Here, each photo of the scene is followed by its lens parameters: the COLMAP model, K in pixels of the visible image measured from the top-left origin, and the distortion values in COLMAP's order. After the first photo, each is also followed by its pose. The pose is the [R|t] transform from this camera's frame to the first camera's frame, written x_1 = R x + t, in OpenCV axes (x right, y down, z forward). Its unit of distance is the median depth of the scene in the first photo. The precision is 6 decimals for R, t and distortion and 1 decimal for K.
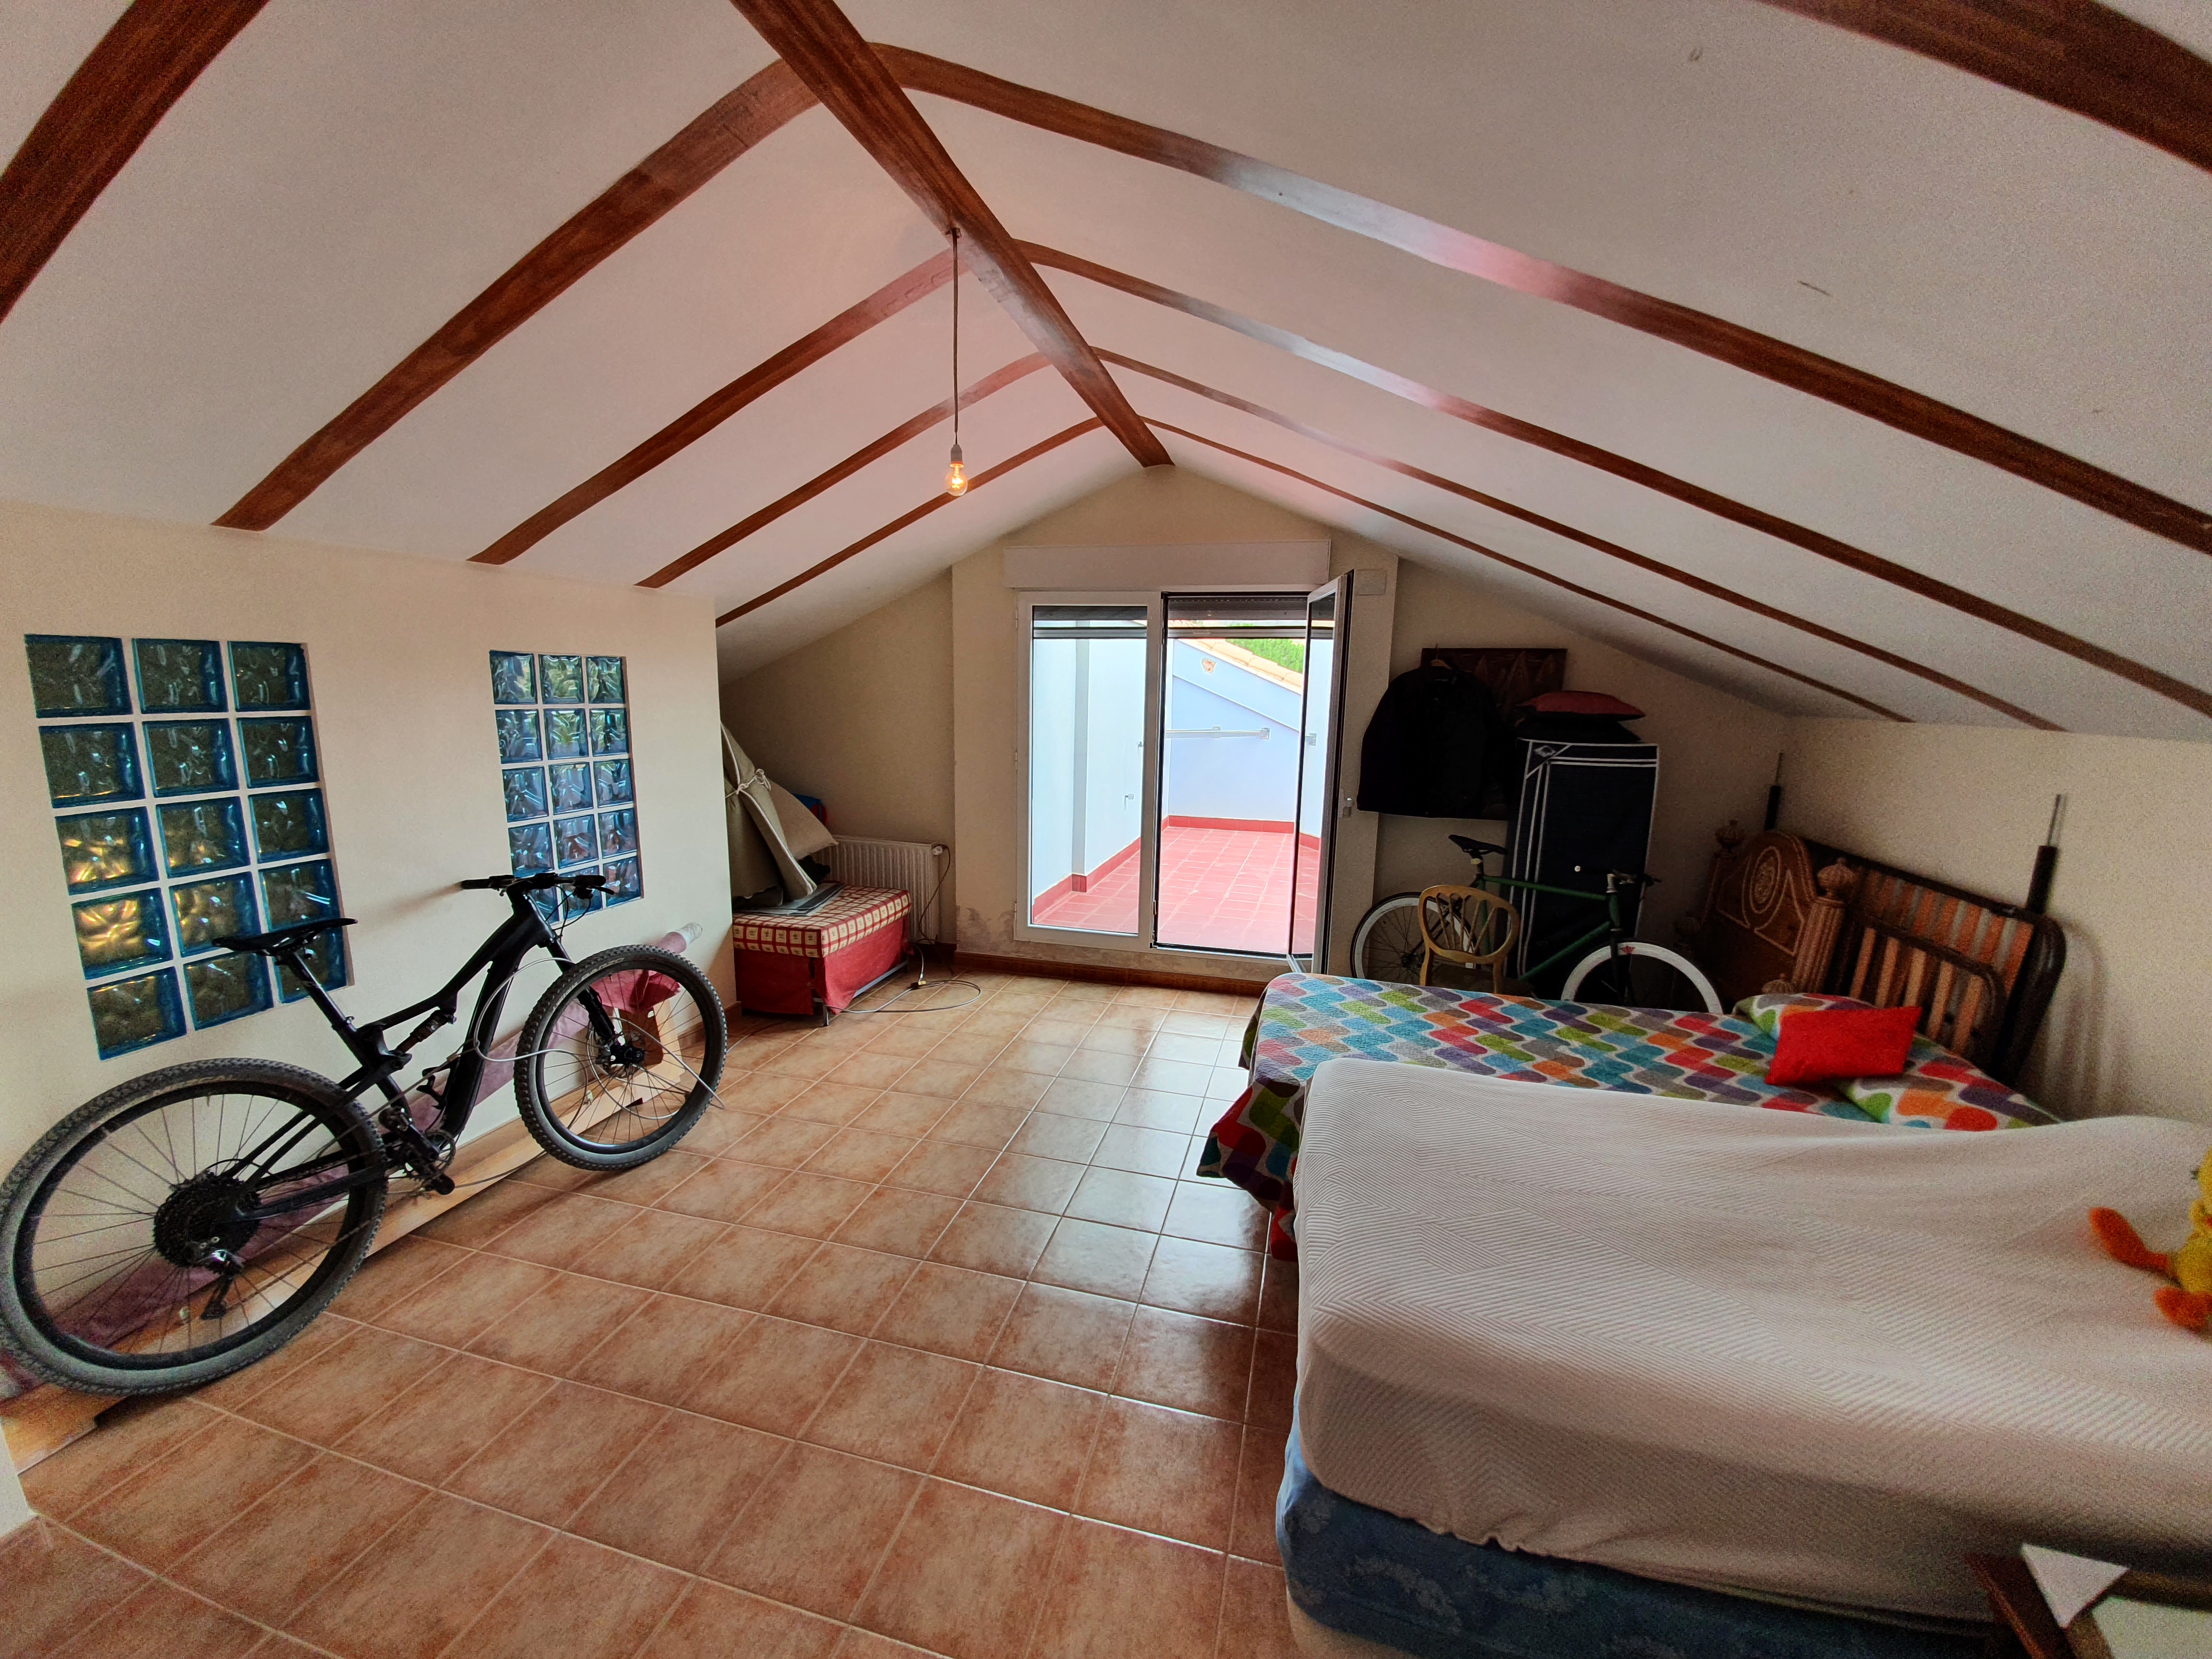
lens RADIAL K [[879.3, 0, 1097.6], [0, 879.3, 848.9], [0, 0, 1]] dist [0.010747, -0.014051]
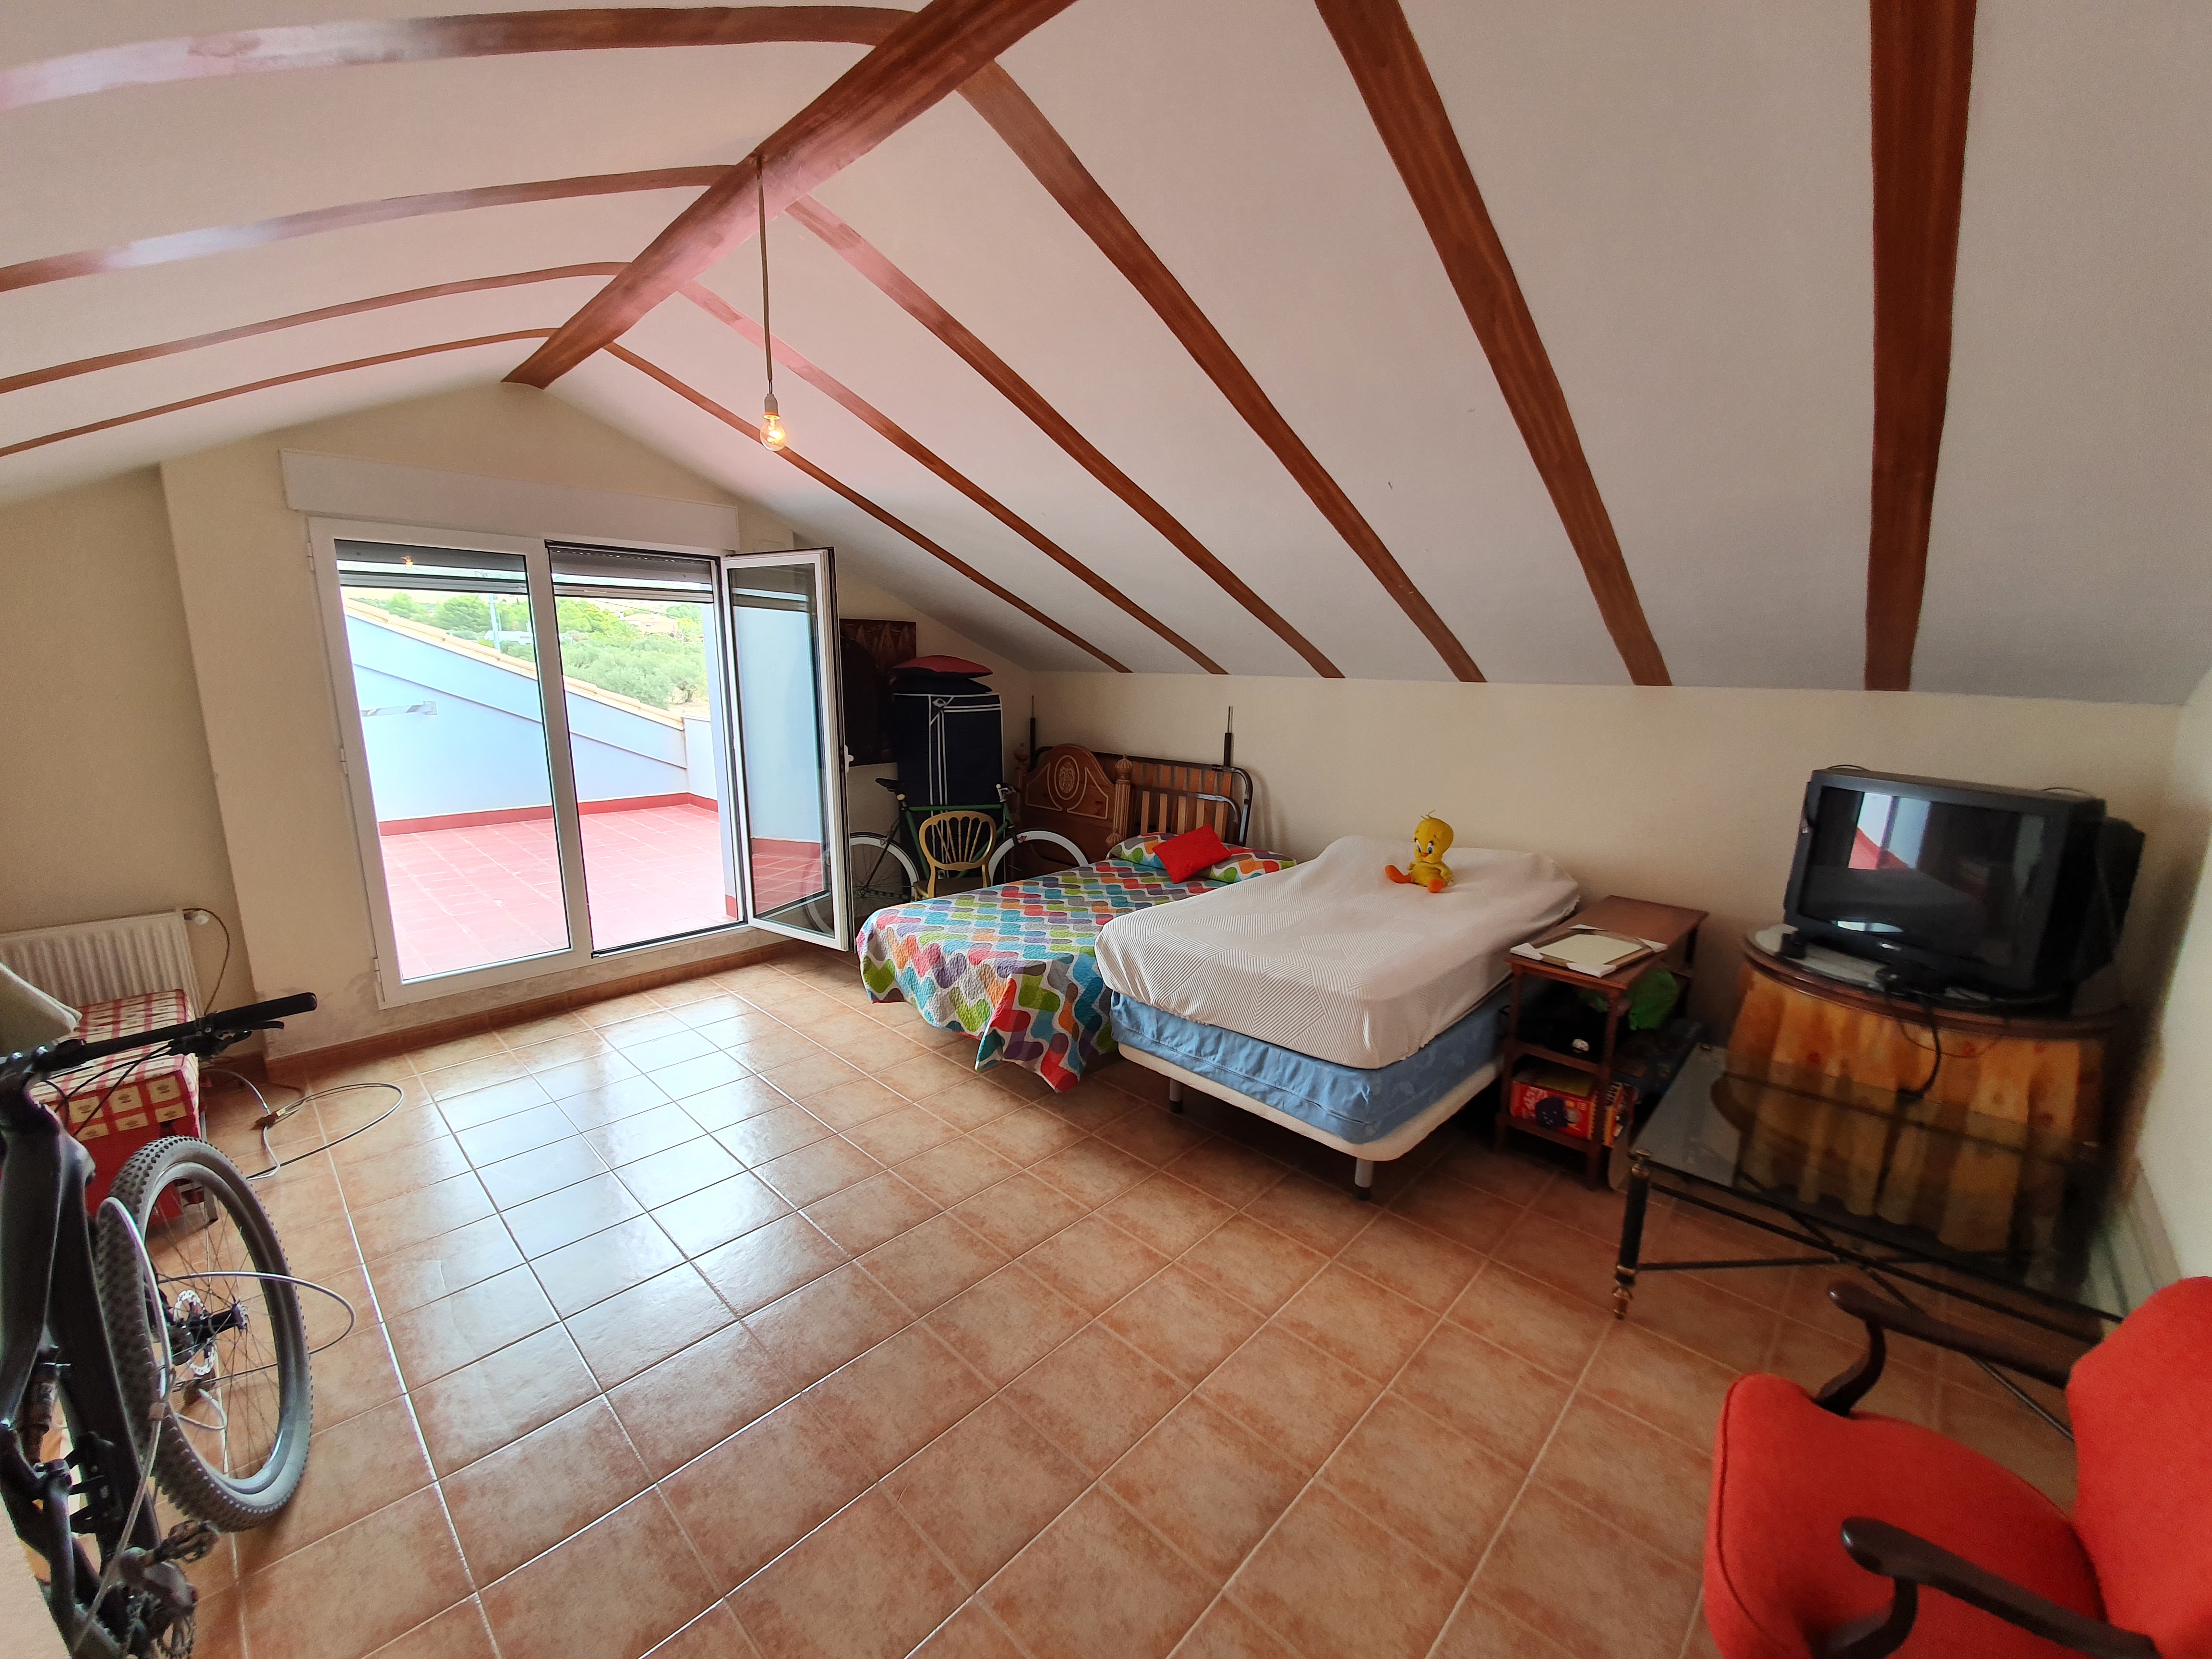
lens RADIAL K [[873.4, 0, 1100.7], [0, 873.4, 861.5], [0, 0, 1]] dist [-0.001411, -0.012433]
pose [[0.477169, -0.208080, 0.853822, -0.647861], [0.154335, 0.976307, 0.151678, -0.051629], [-0.865153, 0.059399, 0.497977, 0.213798]]
